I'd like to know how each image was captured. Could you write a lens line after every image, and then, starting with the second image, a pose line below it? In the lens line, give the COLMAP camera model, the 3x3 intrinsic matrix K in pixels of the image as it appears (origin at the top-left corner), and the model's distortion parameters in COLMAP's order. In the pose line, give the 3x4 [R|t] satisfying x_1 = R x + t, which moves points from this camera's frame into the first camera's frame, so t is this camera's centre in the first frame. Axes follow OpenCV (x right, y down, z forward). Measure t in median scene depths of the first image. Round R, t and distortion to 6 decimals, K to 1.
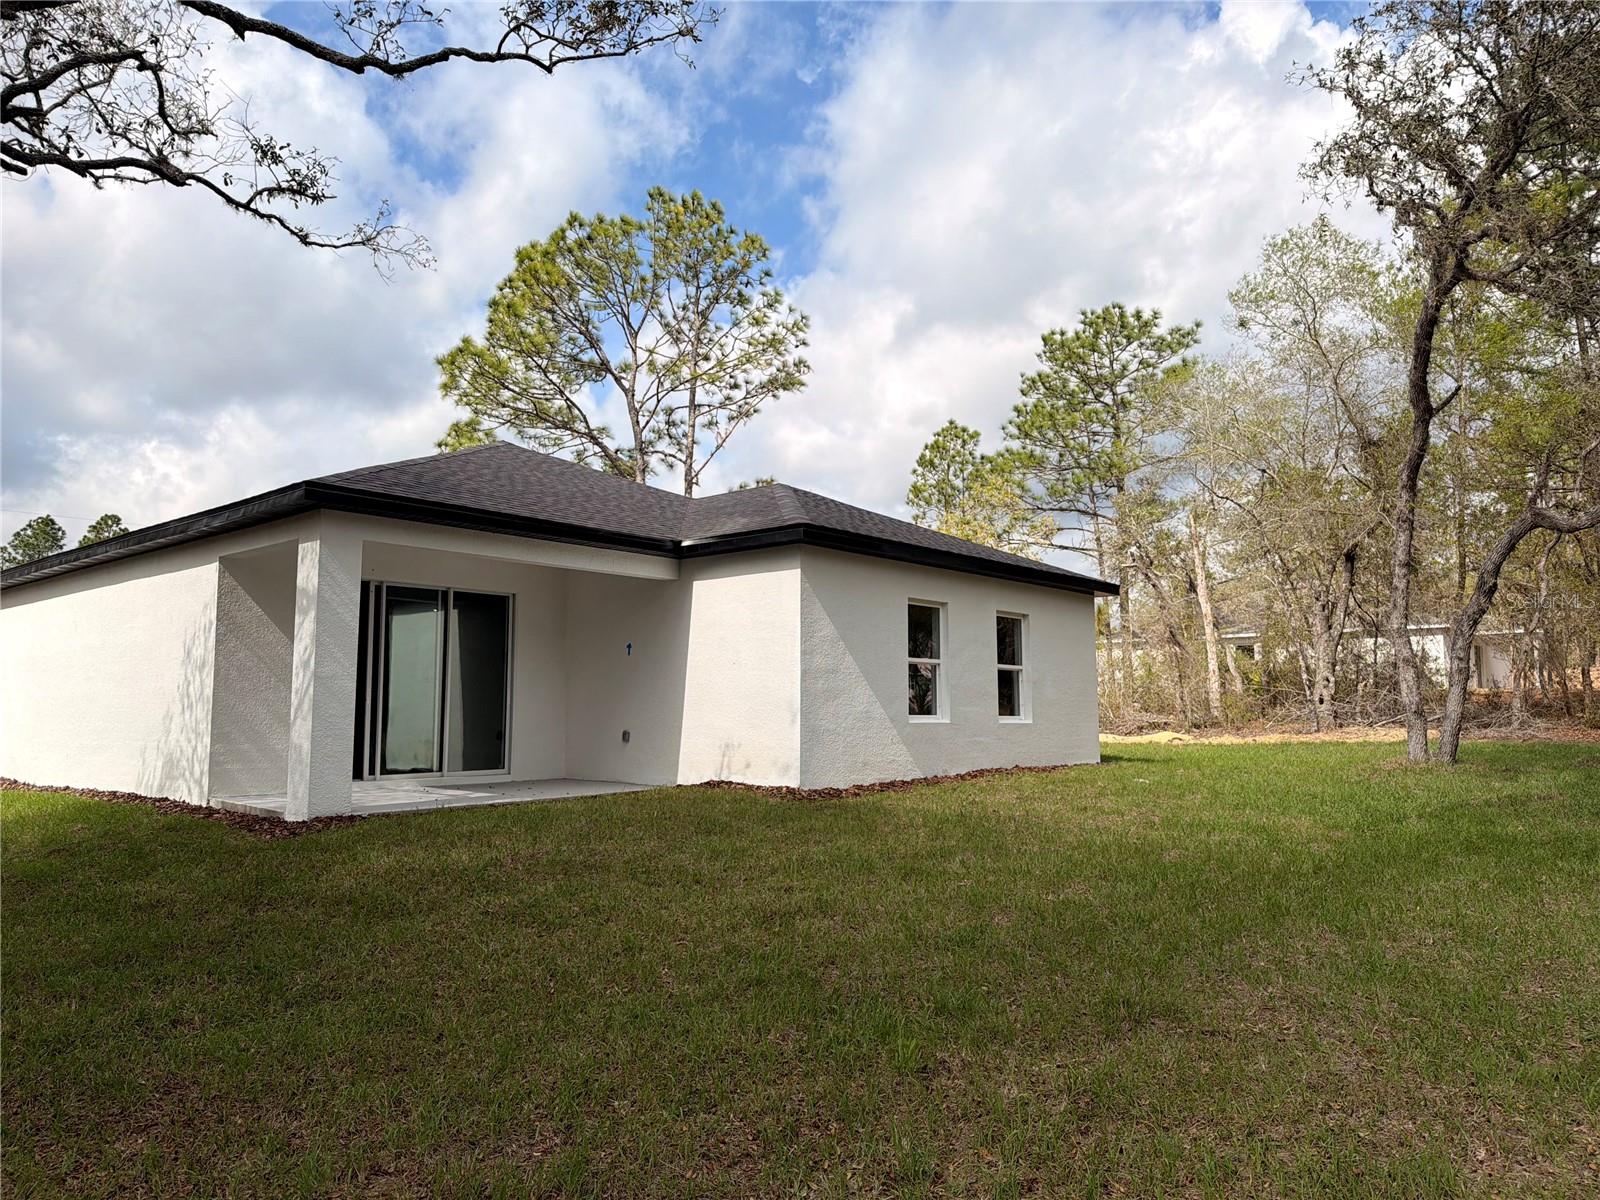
lens RADIAL K [[1123.3, 0, 744.7], [0, 1123.3, 588.0], [0, 0, 1]] dist [0.075503, -0.072405]
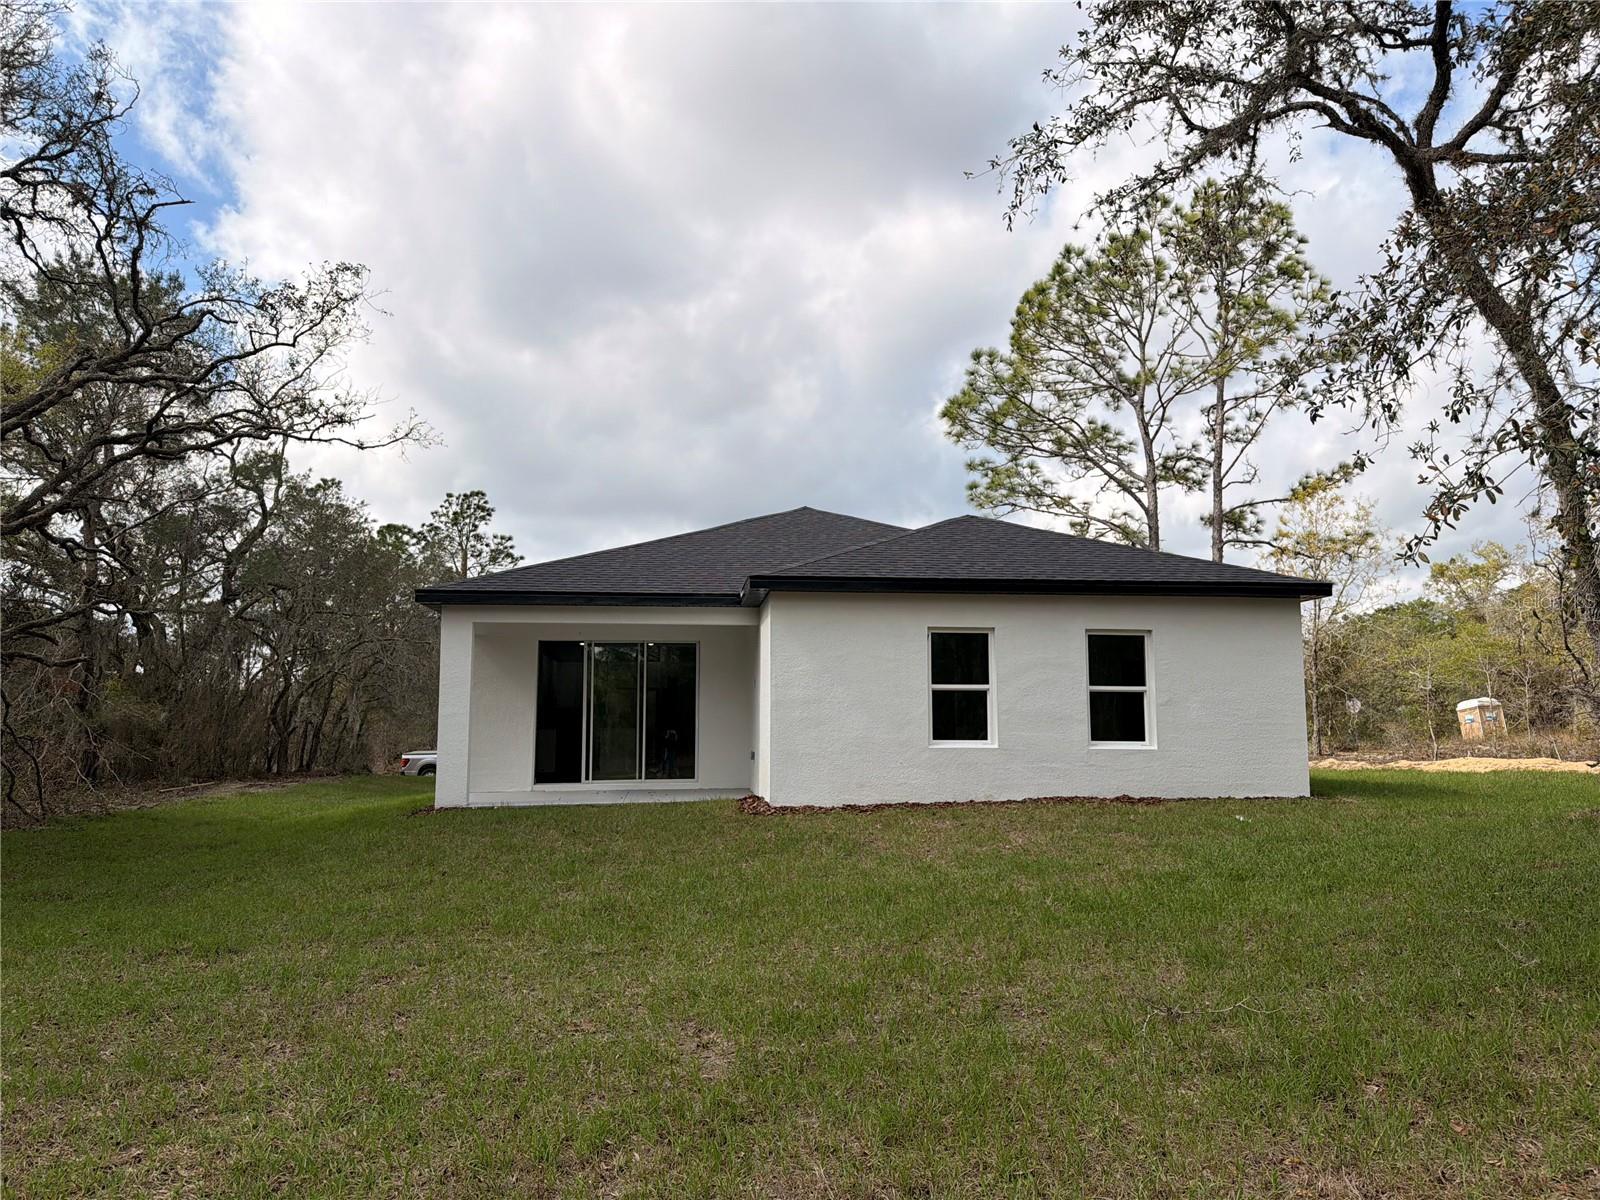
lens RADIAL K [[1123.3, 0, 796.4], [0, 1123.3, 604.7], [0, 0, 1]] dist [0.075503, -0.072405]
pose [[0.745076, -0.071589, -0.663127, 0.665560], [0.075309, 0.996895, -0.023007, 0.001640], [0.662714, -0.032798, 0.748154, 0.118307]]
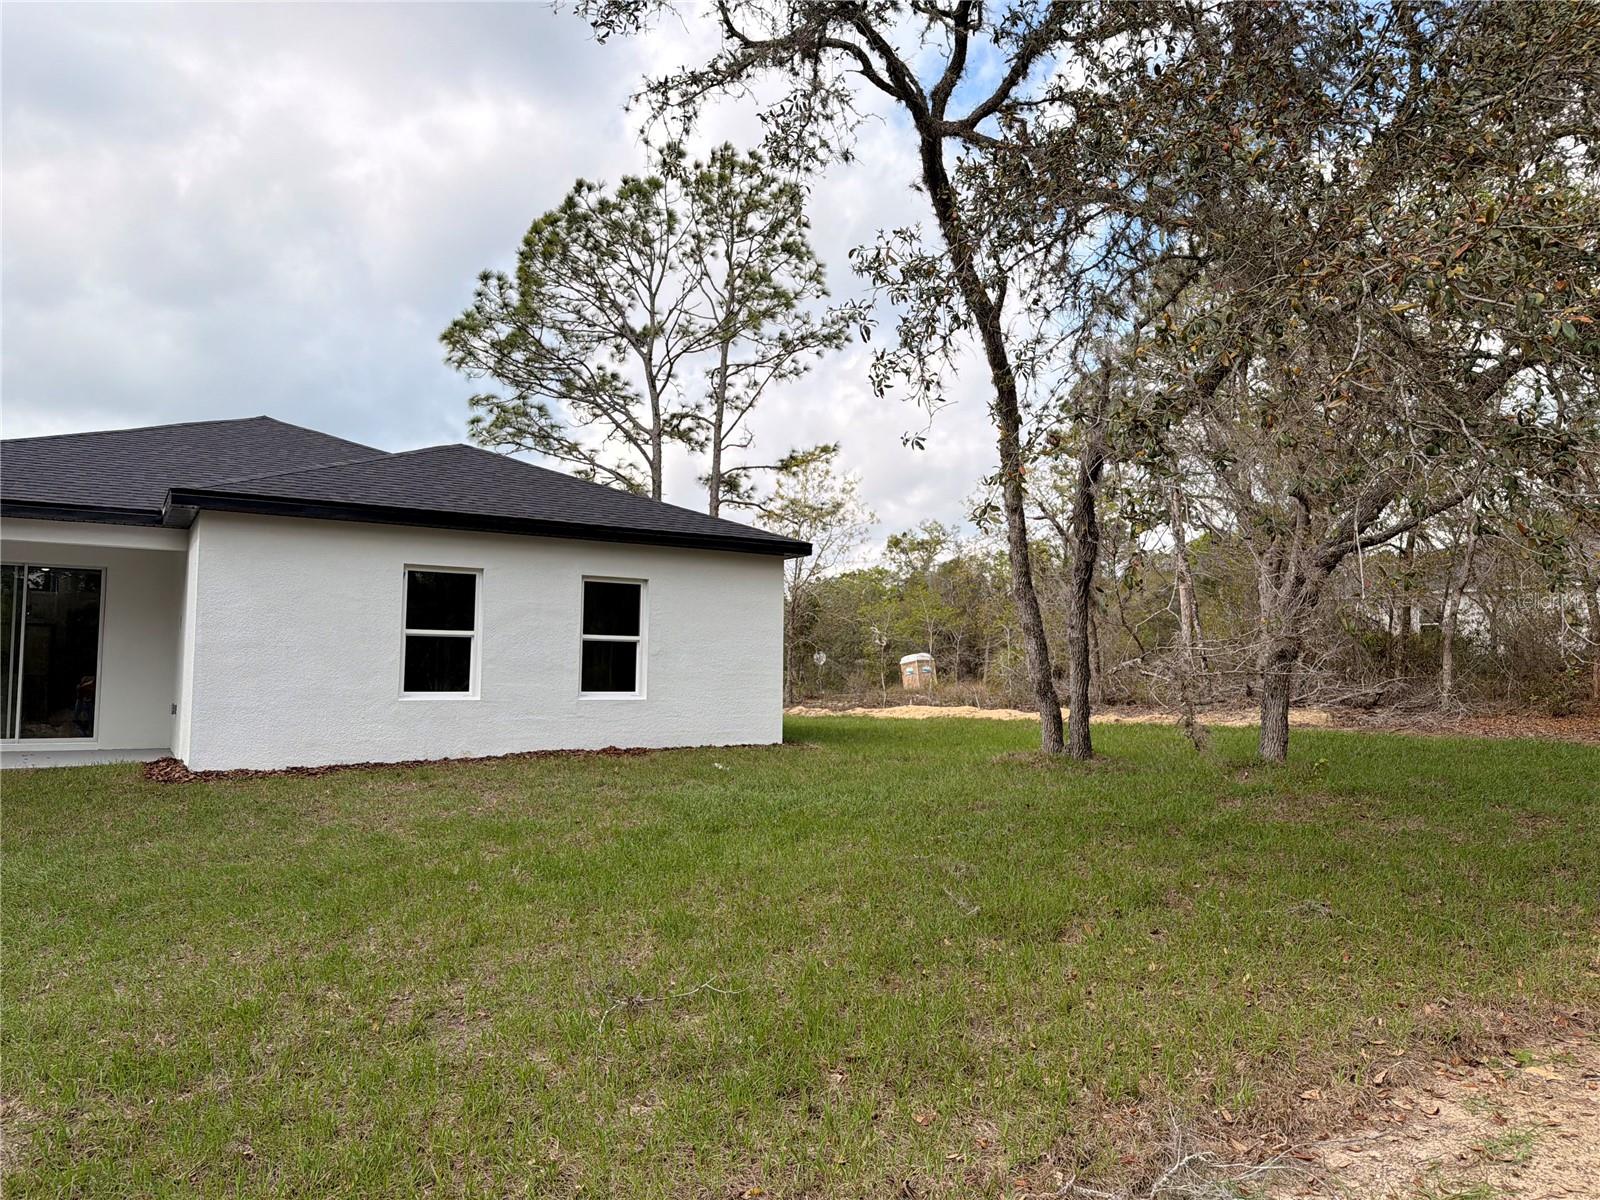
lens RADIAL K [[1123.3, 0, 803.8], [0, 1123.3, 594.1], [0, 0, 1]] dist [0.075503, -0.072405]
pose [[0.958484, -0.011337, -0.284921, 0.644119], [0.021815, 0.999196, 0.033627, 0.007430], [0.284311, -0.038446, 0.957961, 0.173874]]
